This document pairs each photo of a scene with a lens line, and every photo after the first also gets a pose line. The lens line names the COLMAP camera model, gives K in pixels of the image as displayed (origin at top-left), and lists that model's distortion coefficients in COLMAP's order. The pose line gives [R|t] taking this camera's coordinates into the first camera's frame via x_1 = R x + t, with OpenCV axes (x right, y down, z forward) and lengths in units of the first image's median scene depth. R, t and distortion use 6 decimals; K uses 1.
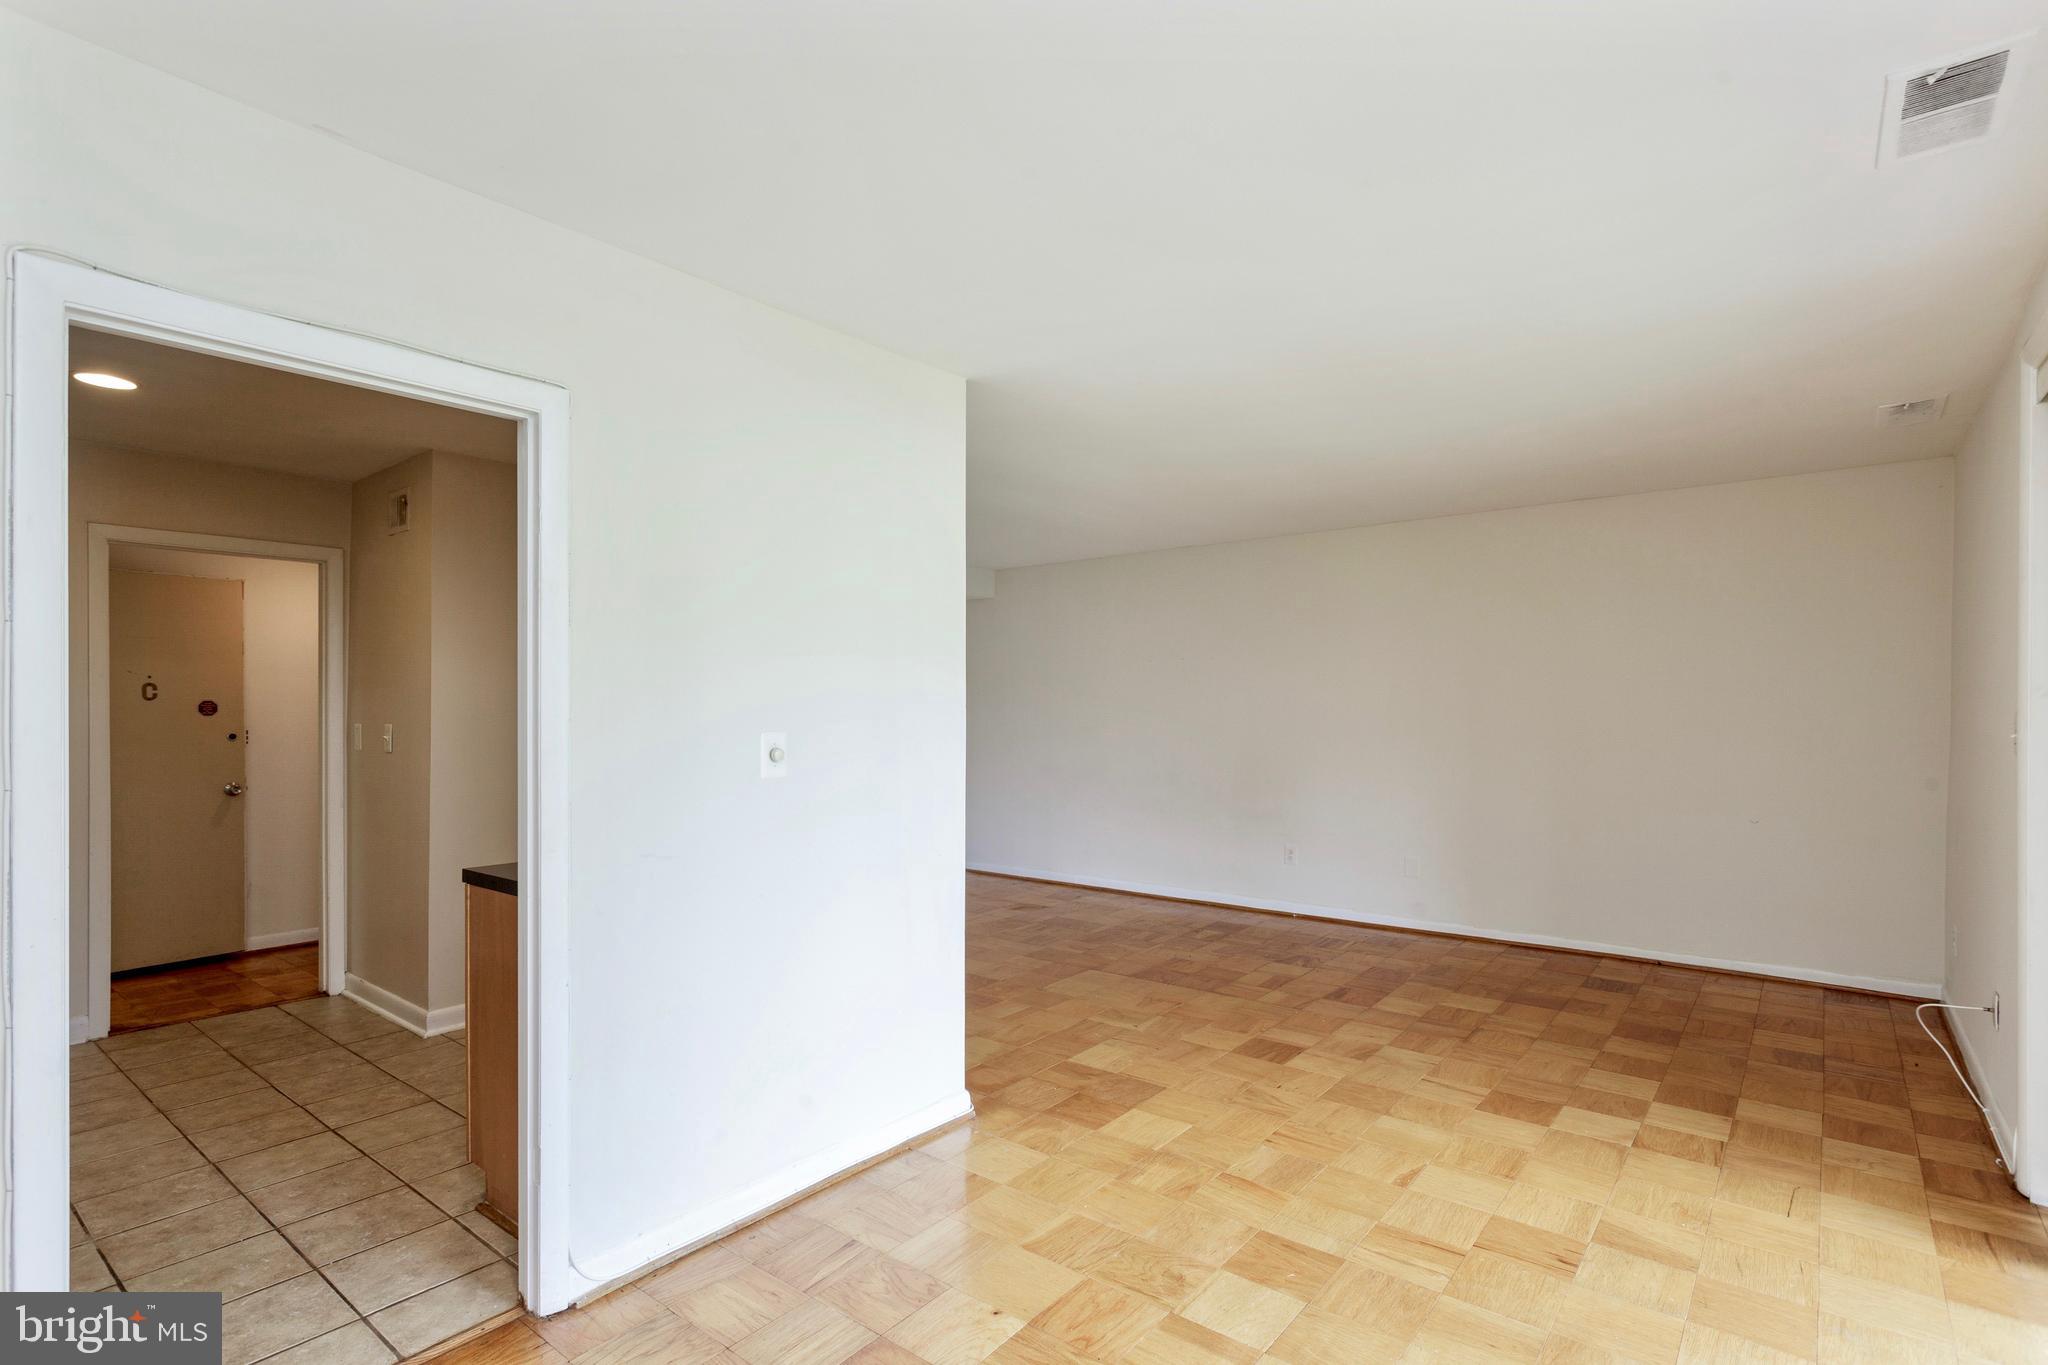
lens RADIAL K [[994.5, 0, 1031.2], [0, 994.5, 706.2], [0, 0, 1]] dist [0.005169, -0.000159]
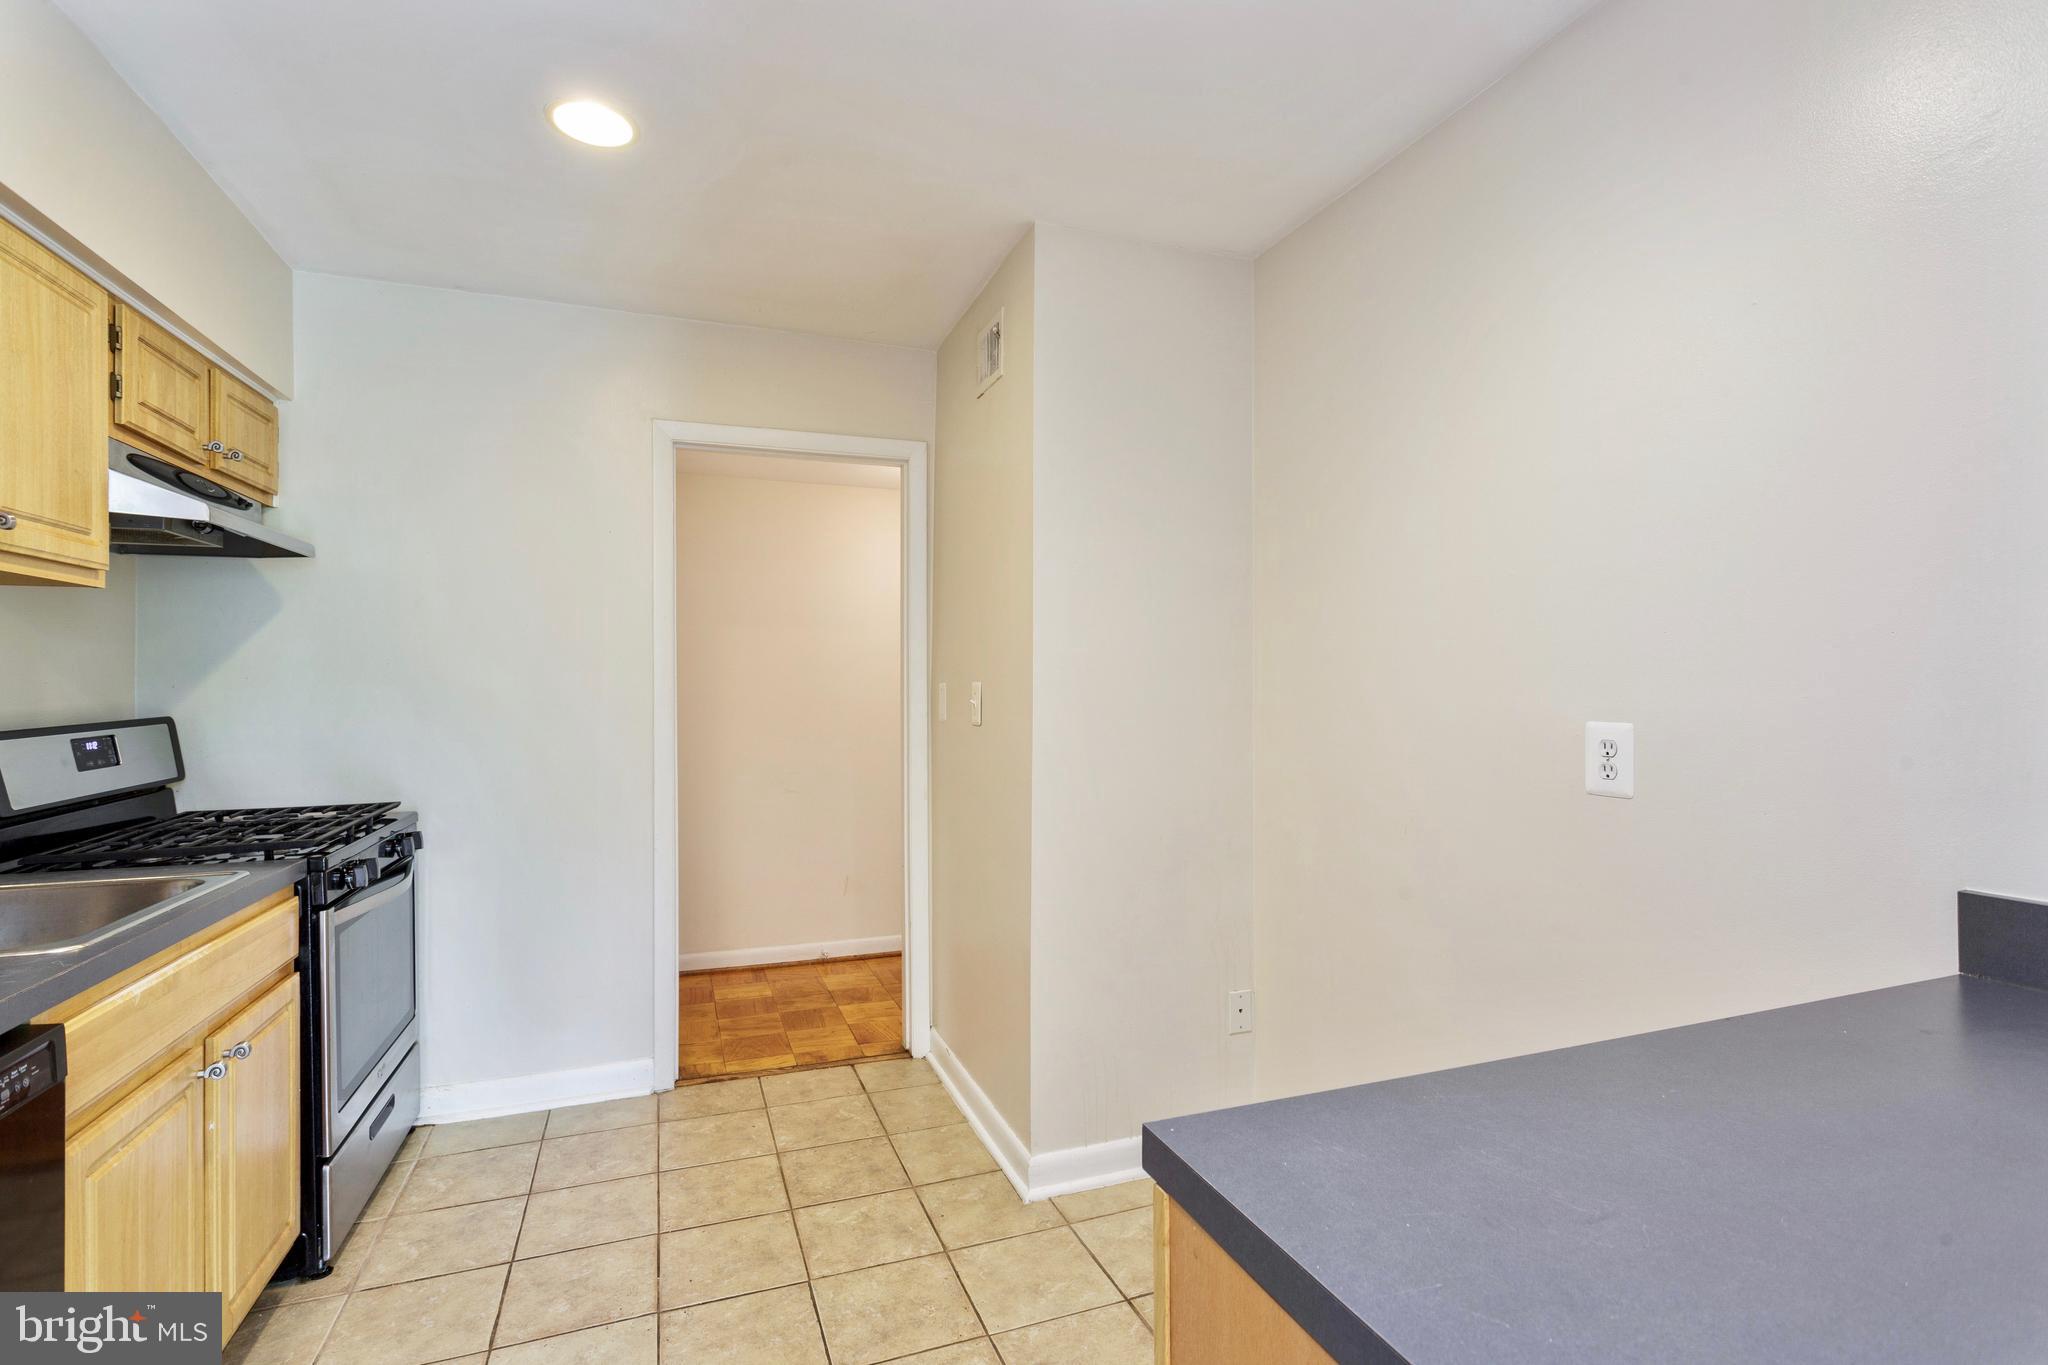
lens RADIAL K [[973.5, 0, 1015.2], [0, 973.5, 677.6], [0, 0, 1]] dist [0.004787, 0.000407]
pose [[0.852239, -0.005436, -0.523124, -0.292450], [0.001362, 0.999966, -0.008173, 0.020735], [0.523151, 0.006253, 0.852217, 0.473954]]
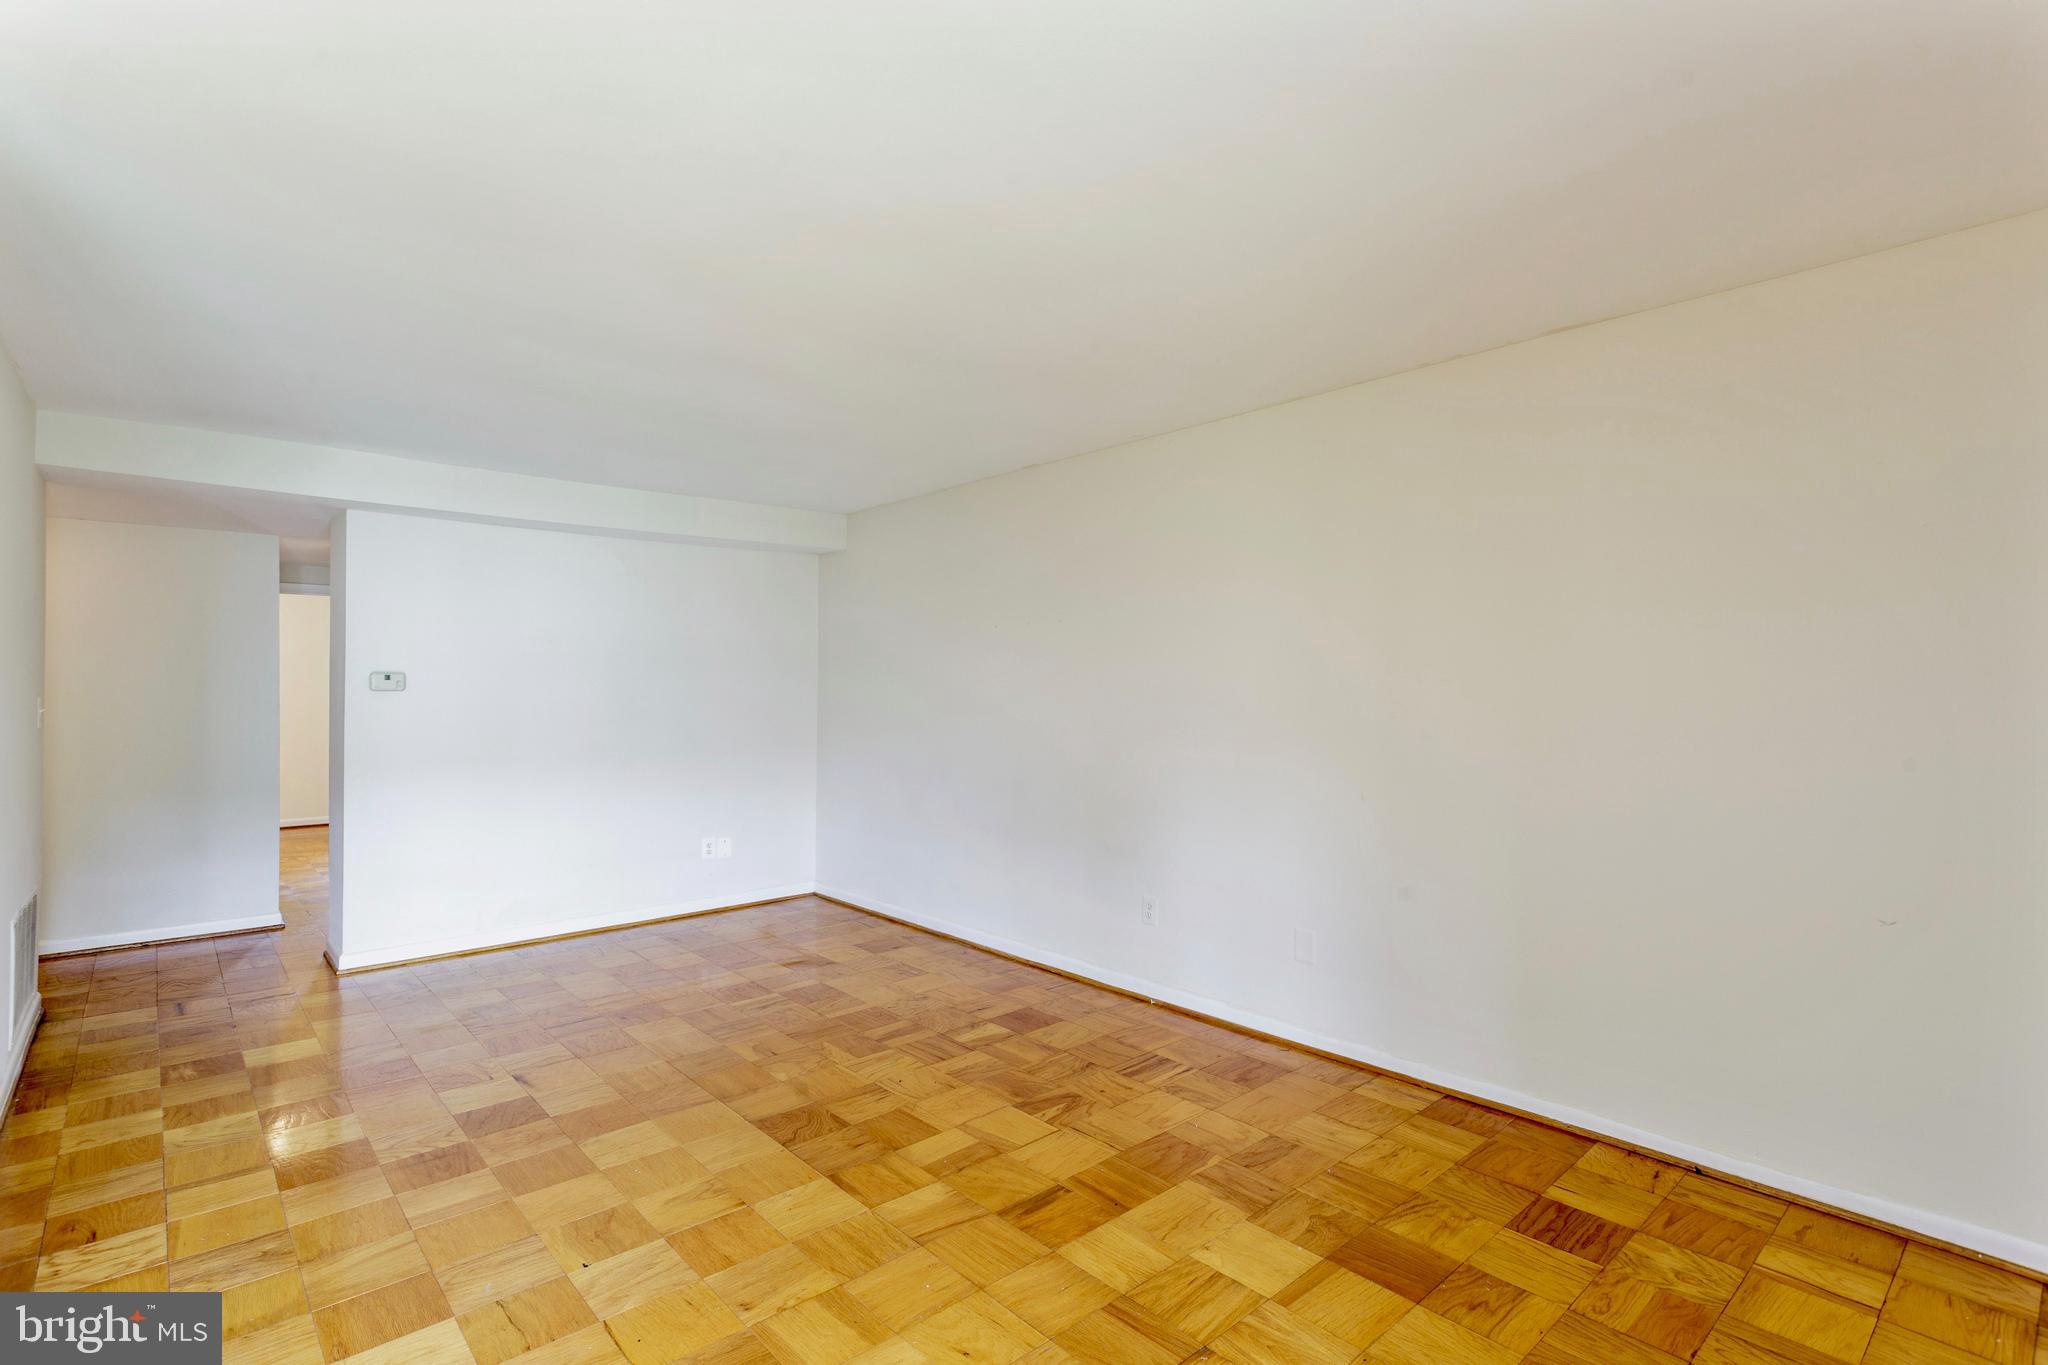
lens RADIAL K [[973.7, 0, 1024.0], [0, 973.7, 682.5], [0, 0, 1]] dist [0.004239, 0.001413]
pose [[0.985304, 0.004592, -0.170751, 0.444387], [-0.005795, 0.999962, -0.006551, -0.001229], [0.170714, 0.007444, 0.985293, 0.511089]]
